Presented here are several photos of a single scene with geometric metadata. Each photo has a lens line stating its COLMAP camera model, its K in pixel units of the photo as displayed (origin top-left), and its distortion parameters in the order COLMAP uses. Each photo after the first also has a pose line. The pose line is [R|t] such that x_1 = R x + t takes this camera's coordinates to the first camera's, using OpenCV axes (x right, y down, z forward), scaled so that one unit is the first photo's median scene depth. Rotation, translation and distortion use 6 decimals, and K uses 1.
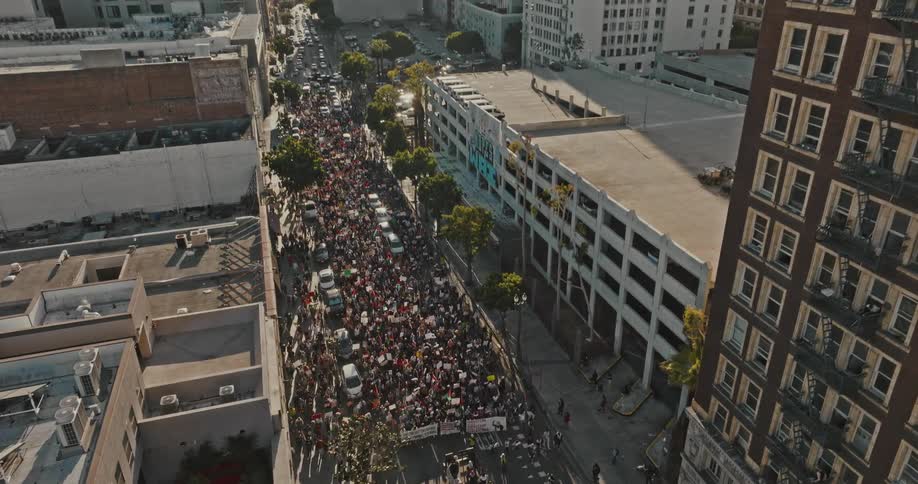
lens RADIAL K [[645.5, 0, 461.4], [0, 645.5, 242.5], [0, 0, 1]] dist [-0.006372, 0.019901]
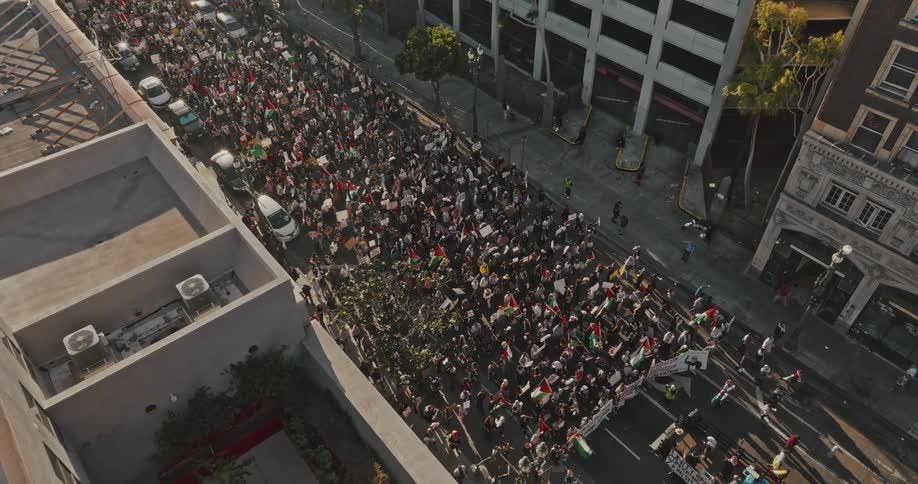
lens RADIAL K [[645.5, 0, 461.4], [0, 645.5, 242.5], [0, 0, 1]] dist [-0.006372, 0.019901]
pose [[0.922780, -0.266716, 0.278101, -0.180541], [0.166091, 0.926554, 0.337508, 0.035551], [-0.347694, -0.265256, 0.899304, 0.286474]]
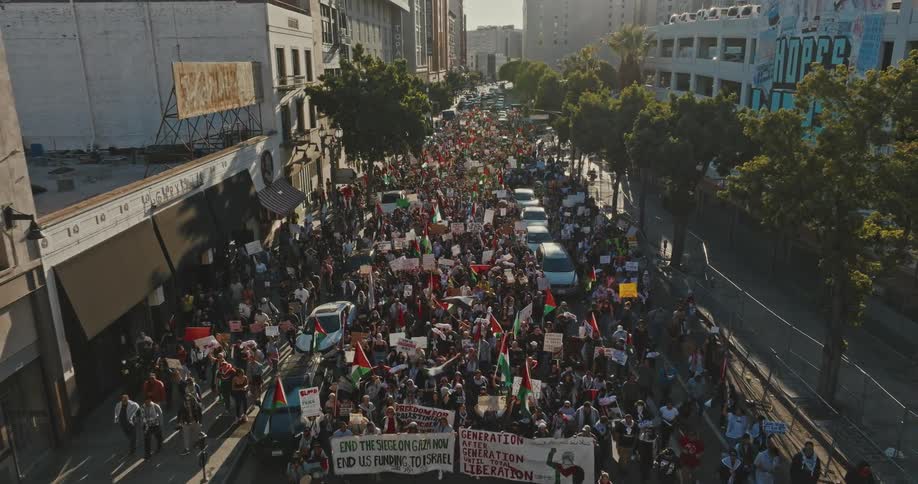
lens RADIAL K [[645.5, 0, 461.4], [0, 645.5, 242.5], [0, 0, 1]] dist [-0.006372, 0.019901]
pose [[0.956433, 0.079906, -0.280806, -0.073577], [-0.127388, 0.979648, -0.155120, 0.073286], [0.262696, 0.184133, 0.947146, 0.898690]]
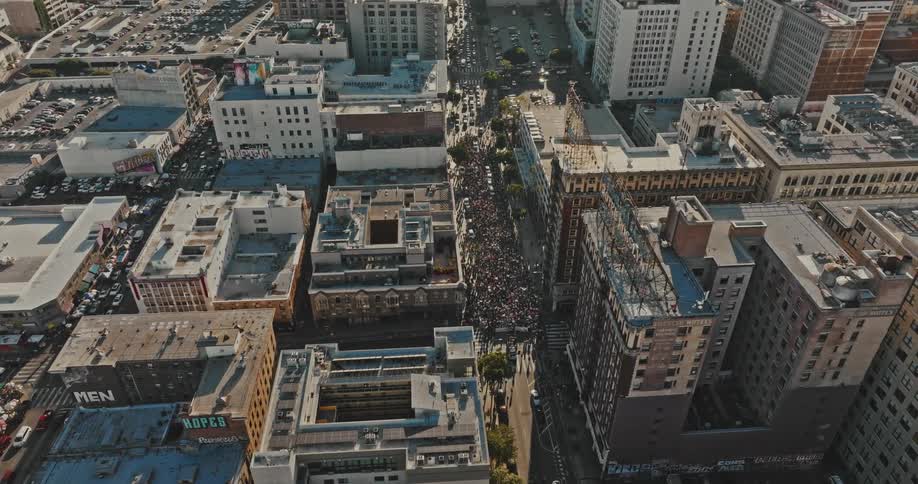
lens RADIAL K [[645.5, 0, 461.4], [0, 645.5, 242.5], [0, 0, 1]] dist [-0.006372, 0.019901]
pose [[0.973700, 0.143244, -0.177168, 0.397469], [-0.113477, 0.979223, 0.168062, -0.316606], [0.197561, -0.143537, 0.969725, -2.364074]]
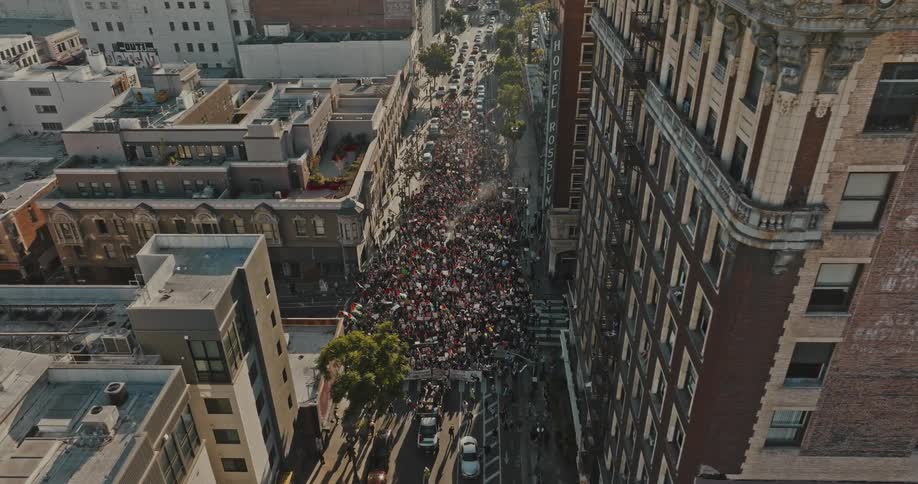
lens RADIAL K [[645.5, 0, 461.4], [0, 645.5, 242.5], [0, 0, 1]] dist [-0.006372, 0.019901]
pose [[0.945670, 0.162400, -0.281663, 0.530734], [-0.138116, 0.984923, 0.104165, 0.240730], [0.294333, -0.059604, 0.953842, -0.886396]]
